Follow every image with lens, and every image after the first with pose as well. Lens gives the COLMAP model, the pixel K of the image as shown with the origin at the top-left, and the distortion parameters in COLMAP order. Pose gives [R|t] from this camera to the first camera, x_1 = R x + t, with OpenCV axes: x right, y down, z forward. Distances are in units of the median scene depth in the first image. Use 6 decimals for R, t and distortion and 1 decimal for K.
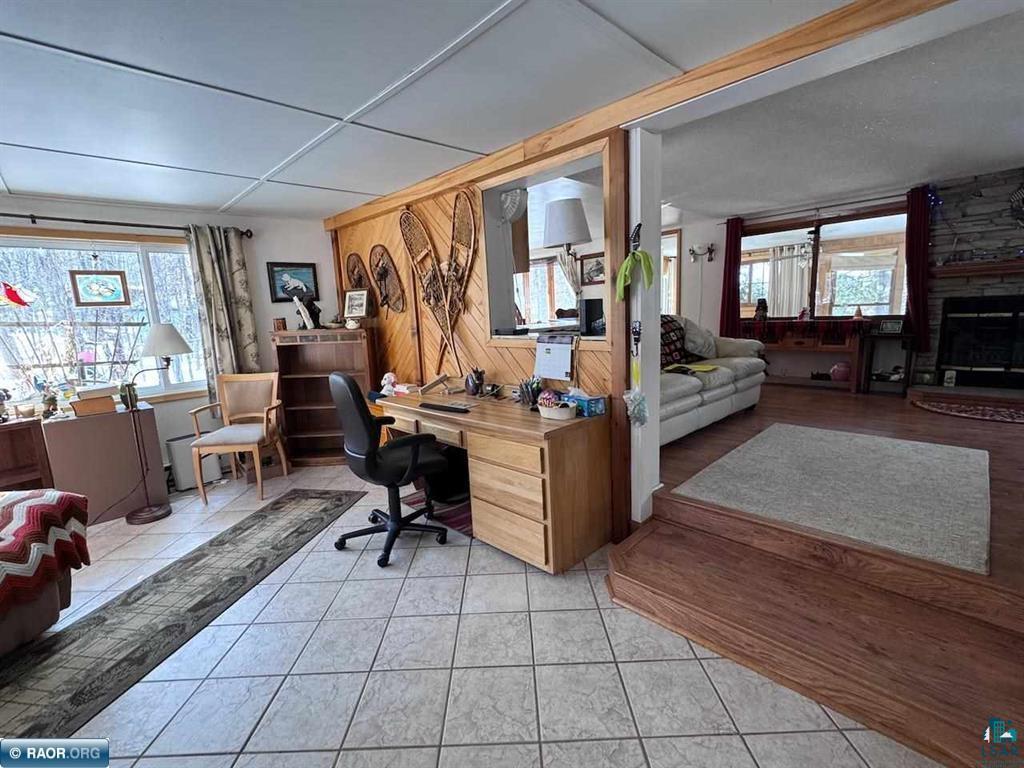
lens RADIAL K [[449.9, 0, 508.5], [0, 449.9, 384.2], [0, 0, 1]] dist [-0.002301, -0.000155]
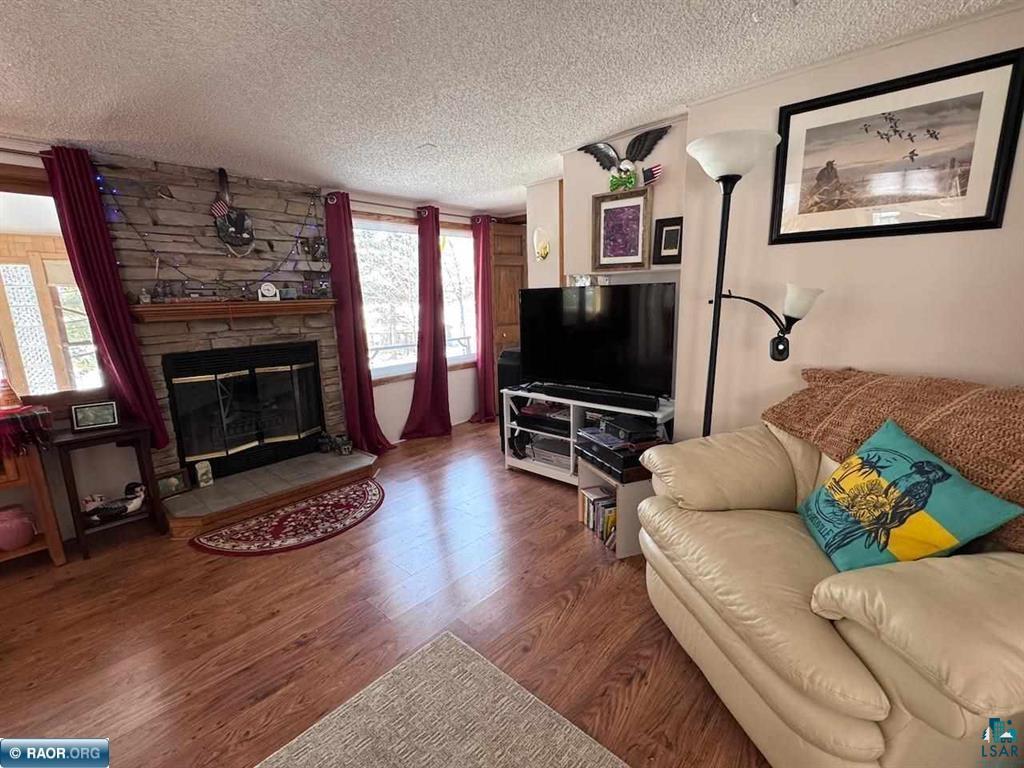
lens RADIAL K [[449.9, 0, 509.4], [0, 449.9, 384.2], [0, 0, 1]] dist [-0.002301, -0.000155]
pose [[-0.054433, -0.147987, 0.987490, 0.329876], [0.186820, 0.969984, 0.155661, -0.157911], [-0.980885, 0.192956, -0.025152, 0.552389]]
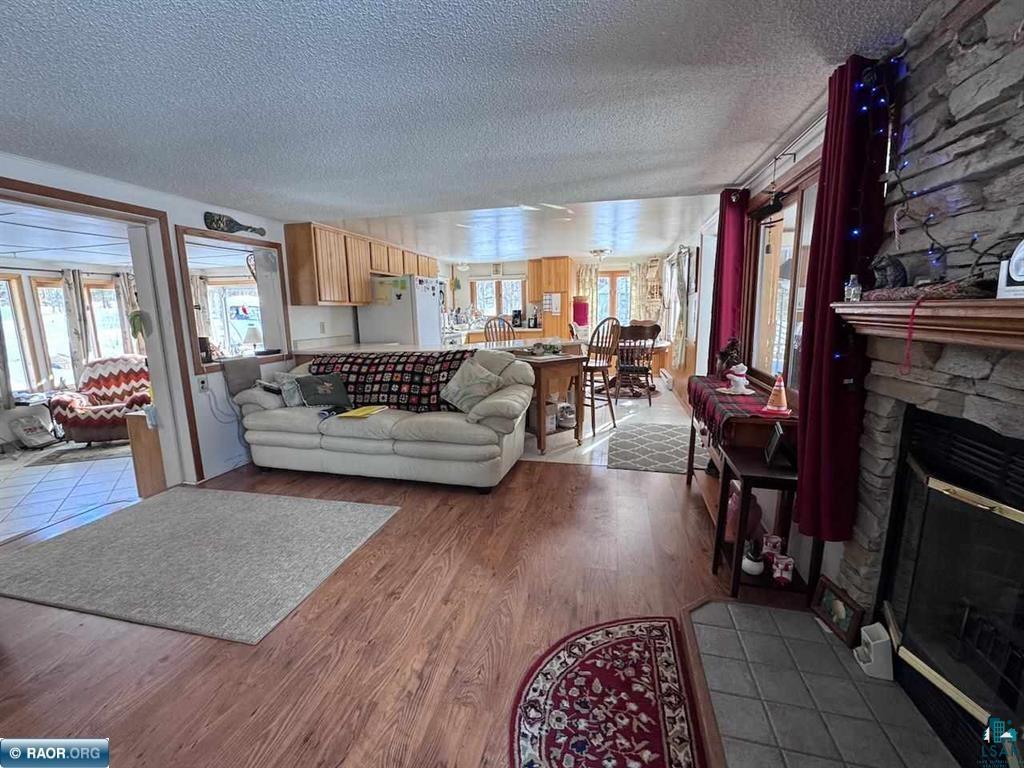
lens RADIAL K [[449.9, 0, 508.6], [0, 449.9, 384.8], [0, 0, 1]] dist [-0.002301, -0.000155]
pose [[0.536559, 0.178910, -0.824679, 1.071481], [-0.143067, 0.982406, 0.120044, -0.198918], [0.831647, 0.053573, 0.552715, 0.590637]]
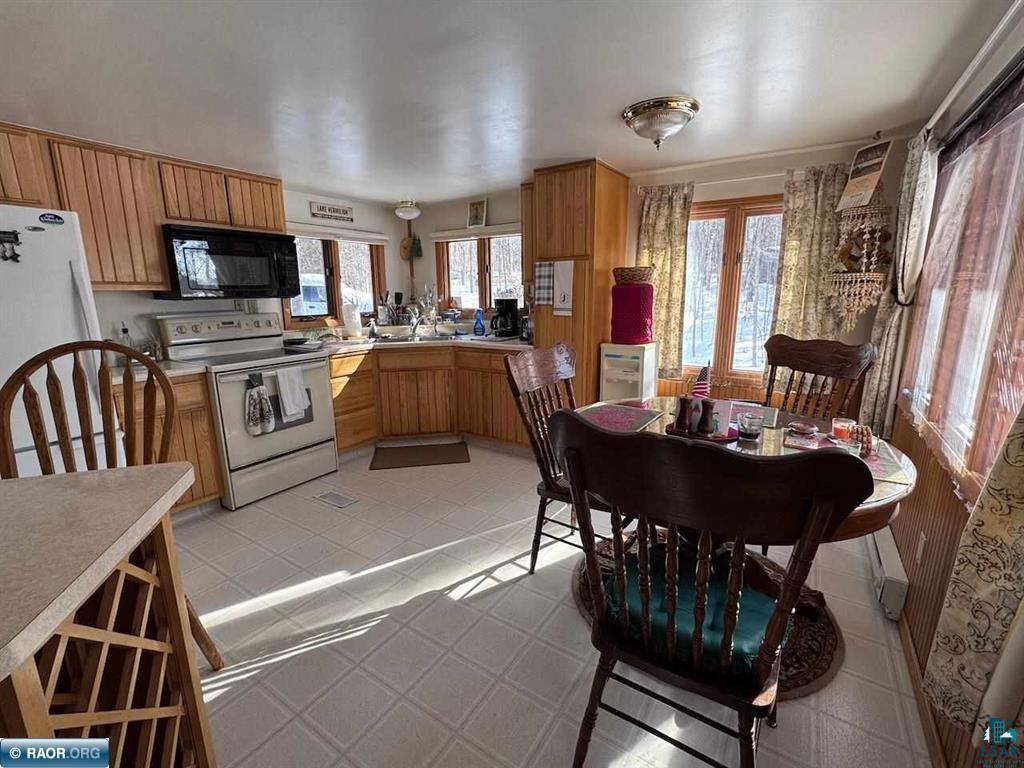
lens RADIAL K [[449.9, 0, 504.2], [0, 449.9, 383.1], [0, 0, 1]] dist [-0.002301, -0.000155]
pose [[0.218244, 0.245130, -0.944606, 0.358384], [-0.154850, 0.964375, 0.214483, -0.315258], [0.963530, 0.099463, 0.248427, 1.436215]]
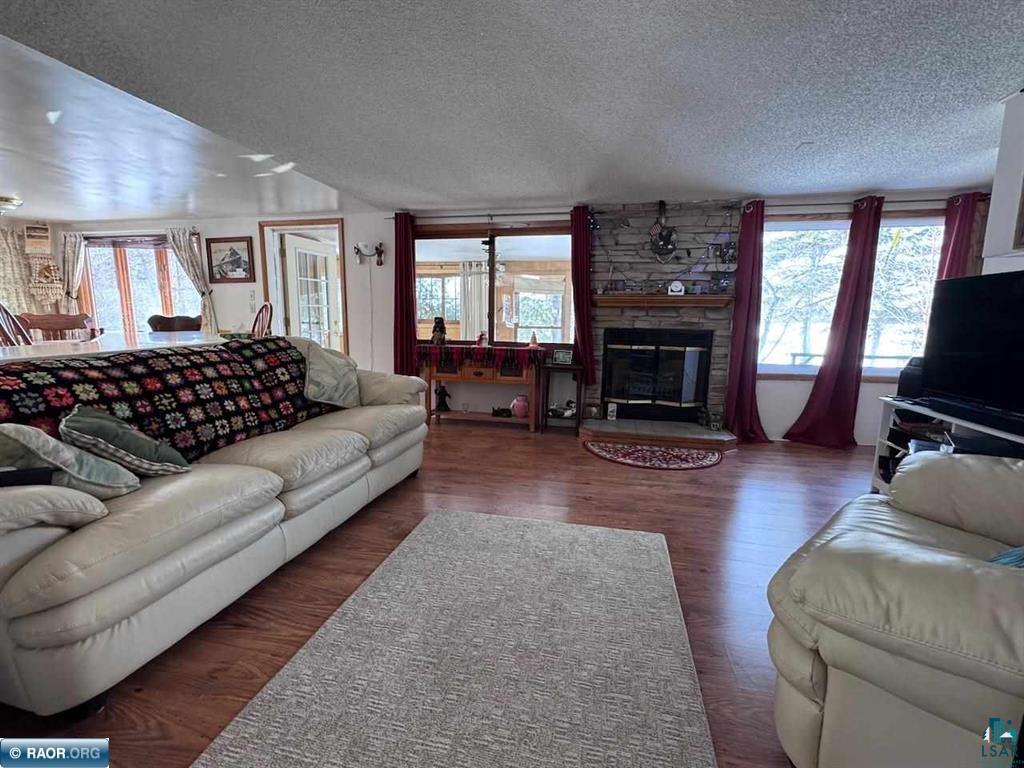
lens RADIAL K [[449.9, 0, 509.6], [0, 449.9, 383.9], [0, 0, 1]] dist [-0.002301, -0.000155]
pose [[0.835869, -0.027743, 0.548228, 0.271565], [0.037880, 0.999256, -0.007188, -0.073168], [-0.547621, 0.026775, 0.836298, 0.310561]]
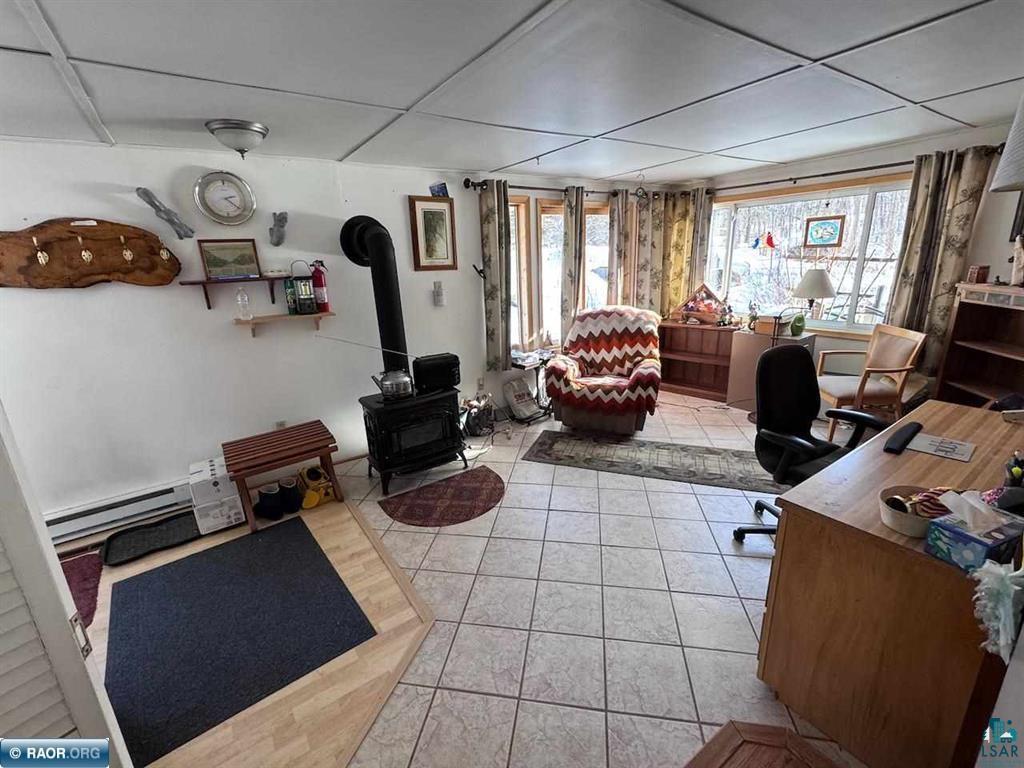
lens RADIAL K [[449.9, 0, 509.4], [0, 449.9, 382.0], [0, 0, 1]] dist [-0.002301, -0.000155]
pose [[-0.174876, 0.316046, -0.932488, 0.343592], [-0.113024, 0.934377, 0.337883, -0.112468], [0.978082, 0.164481, -0.127679, 0.303170]]
